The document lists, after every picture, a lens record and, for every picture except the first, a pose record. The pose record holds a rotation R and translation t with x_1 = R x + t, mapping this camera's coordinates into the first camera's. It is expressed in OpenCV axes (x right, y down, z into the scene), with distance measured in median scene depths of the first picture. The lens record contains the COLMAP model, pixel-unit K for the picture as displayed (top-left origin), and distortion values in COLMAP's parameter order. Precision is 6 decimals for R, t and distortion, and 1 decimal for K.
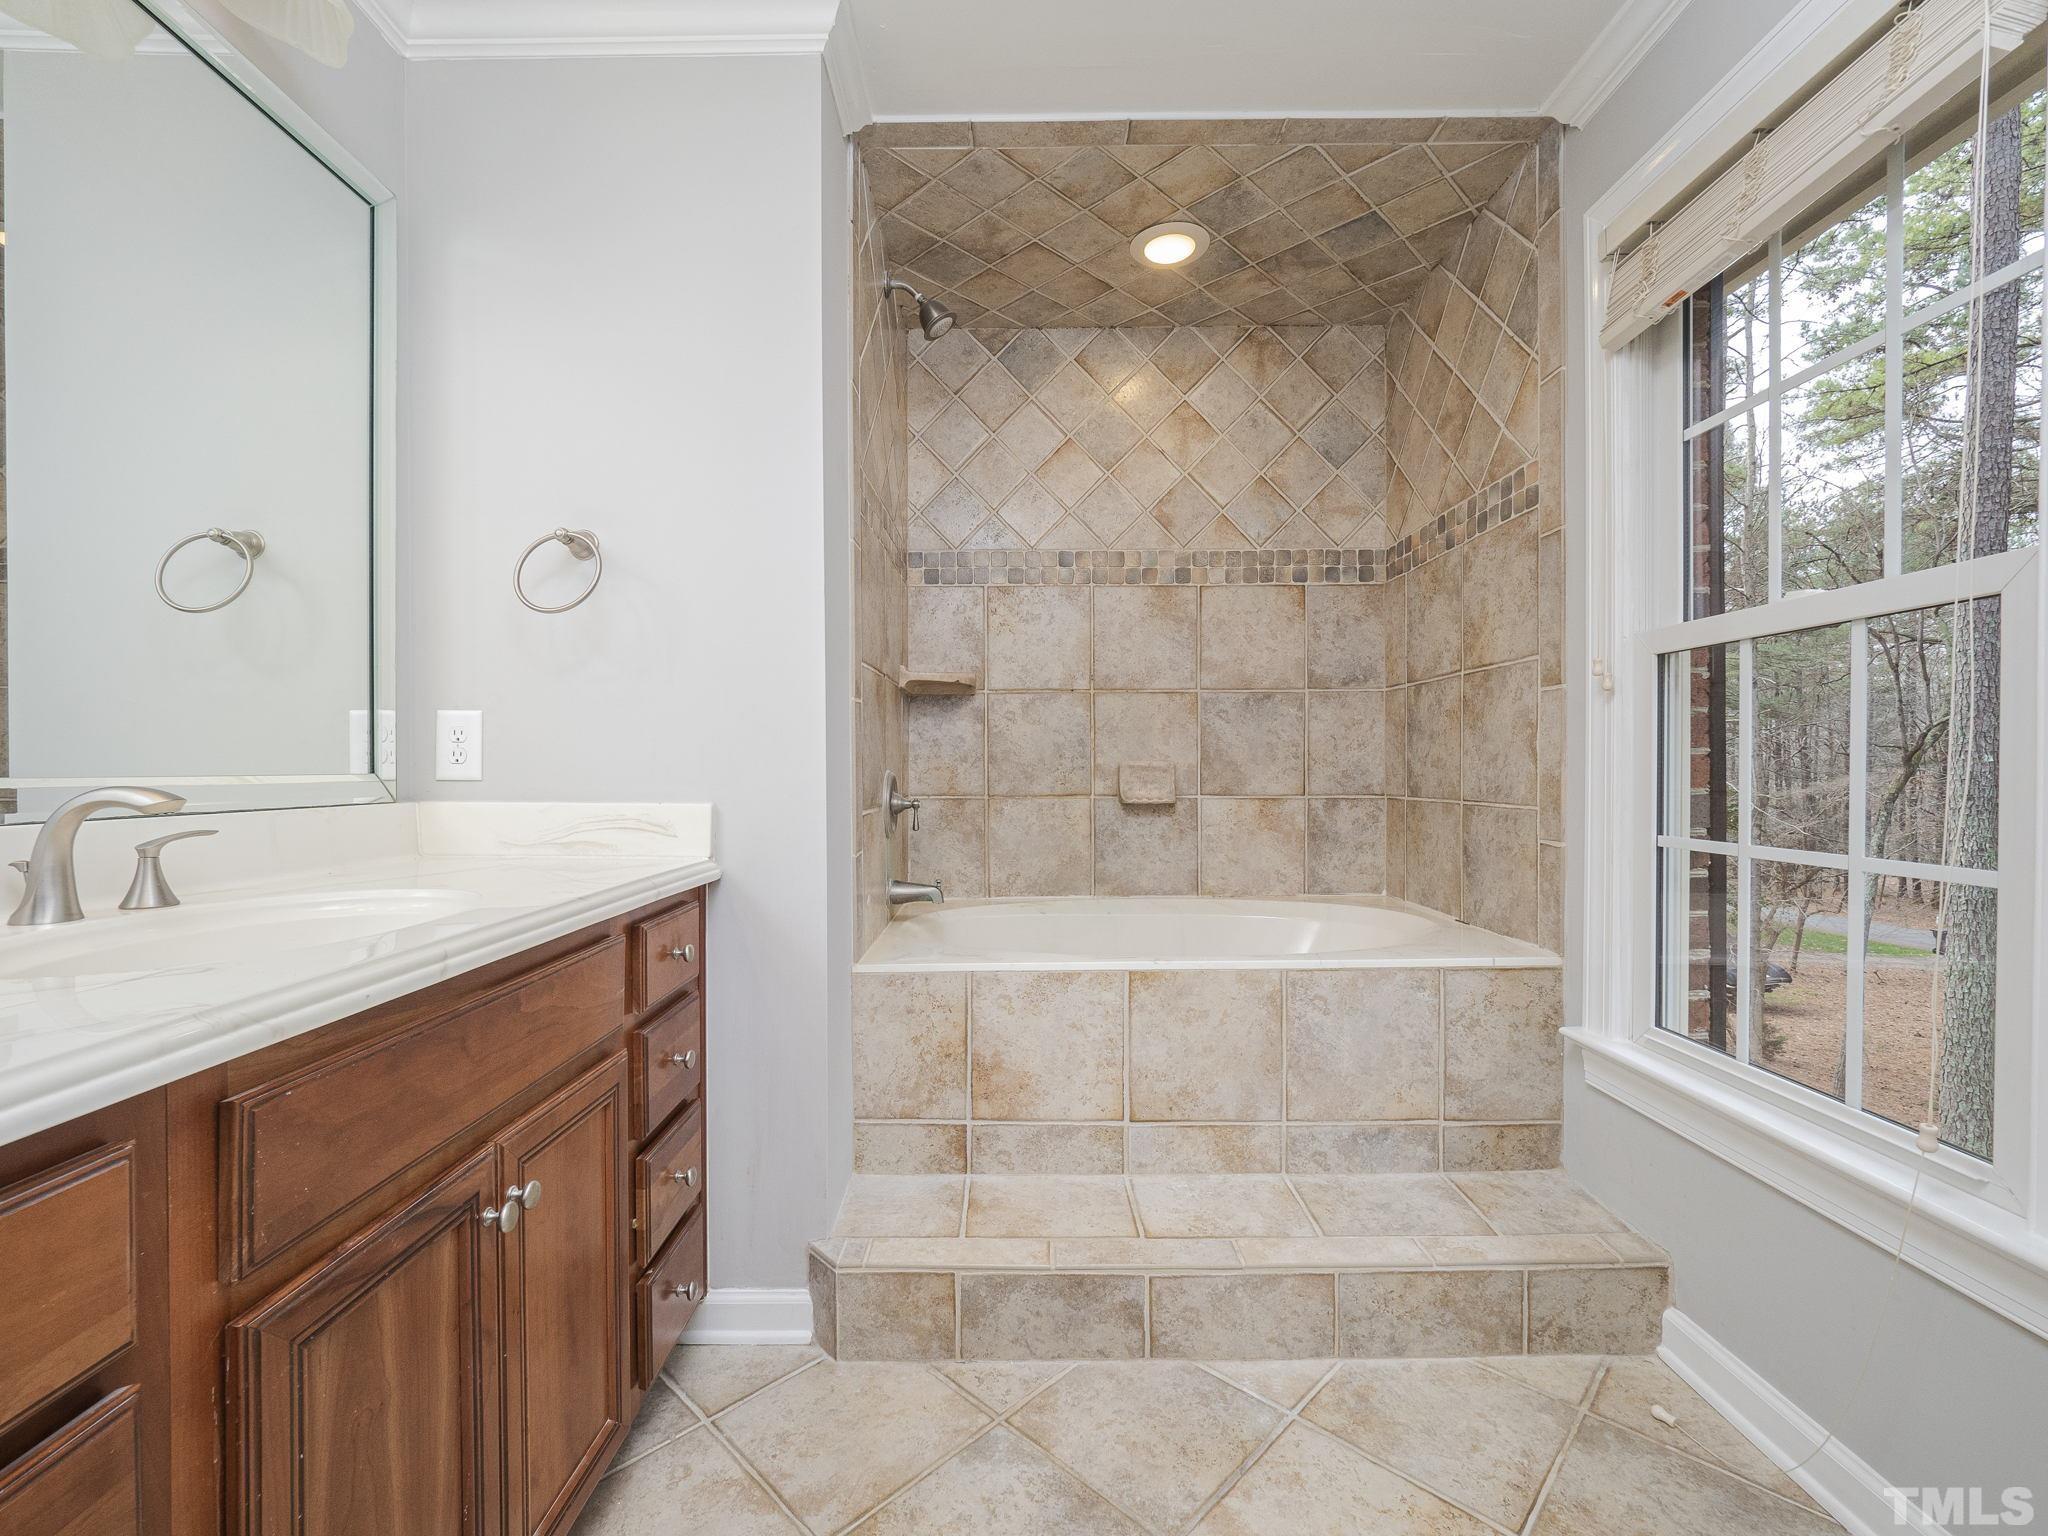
lens RADIAL K [[864.1, 0, 1019.1], [0, 864.1, 770.4], [0, 0, 1]] dist [0.002998, -0.002783]
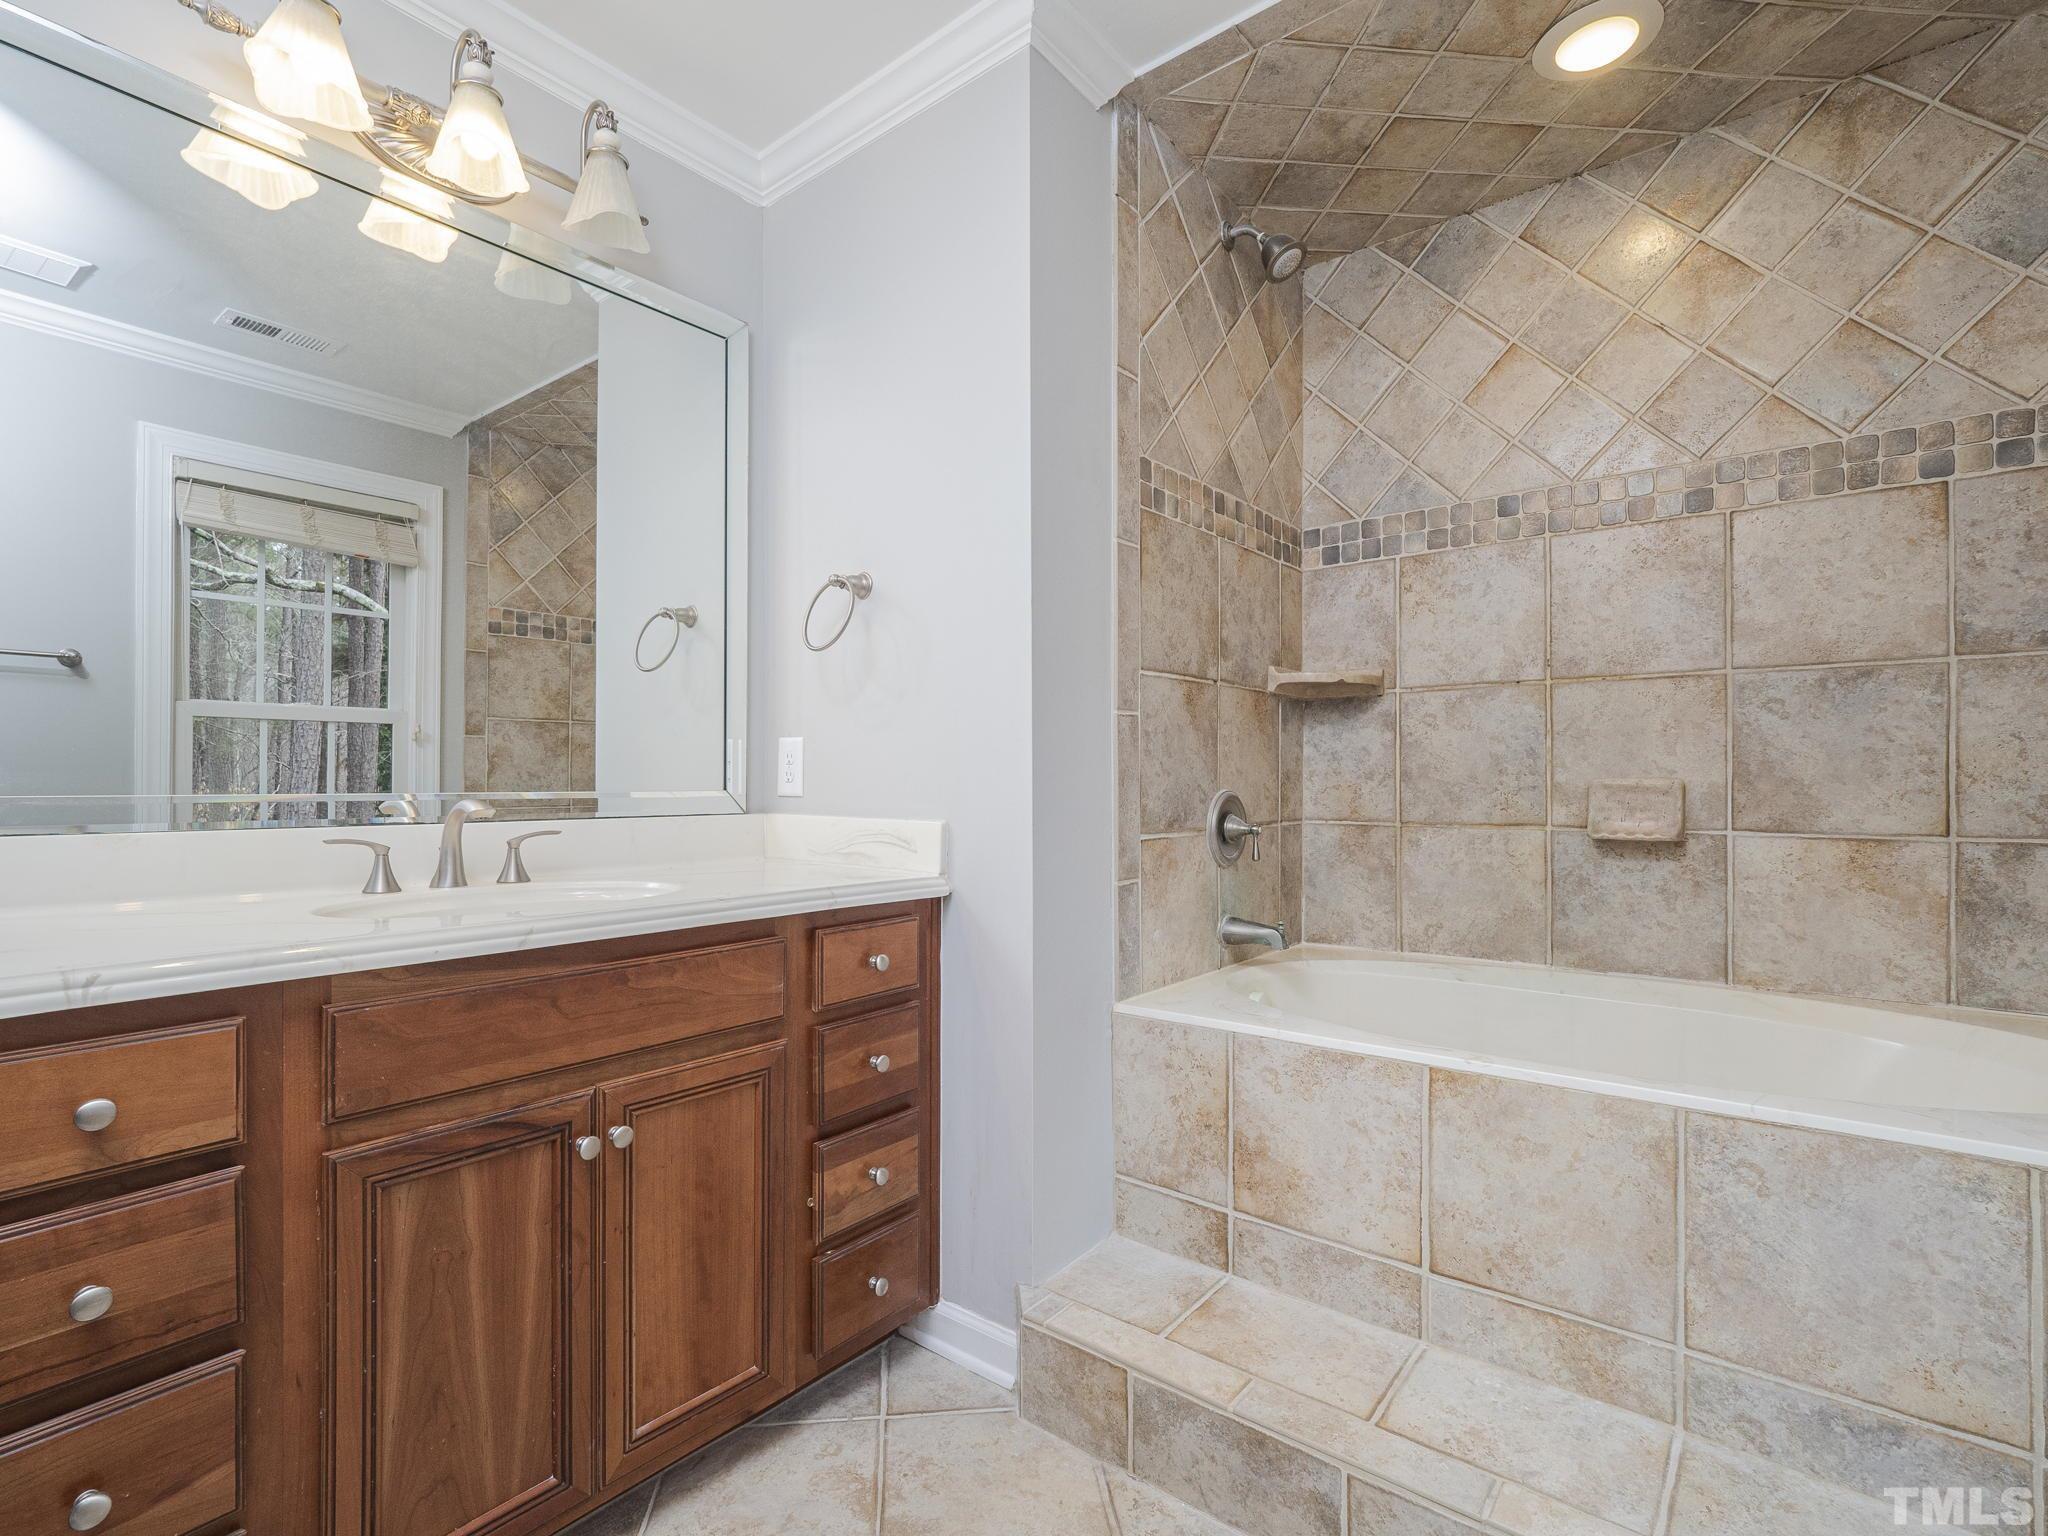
lens RADIAL K [[969.5, 0, 1018.9], [0, 969.5, 773.2], [0, 0, 1]] dist [-0.005014, 0.003826]
pose [[0.784661, -0.003308, -0.619916, 0.363345], [-0.004844, 0.999923, -0.011466, -0.005547], [0.619906, 0.012000, 0.784585, 0.133174]]
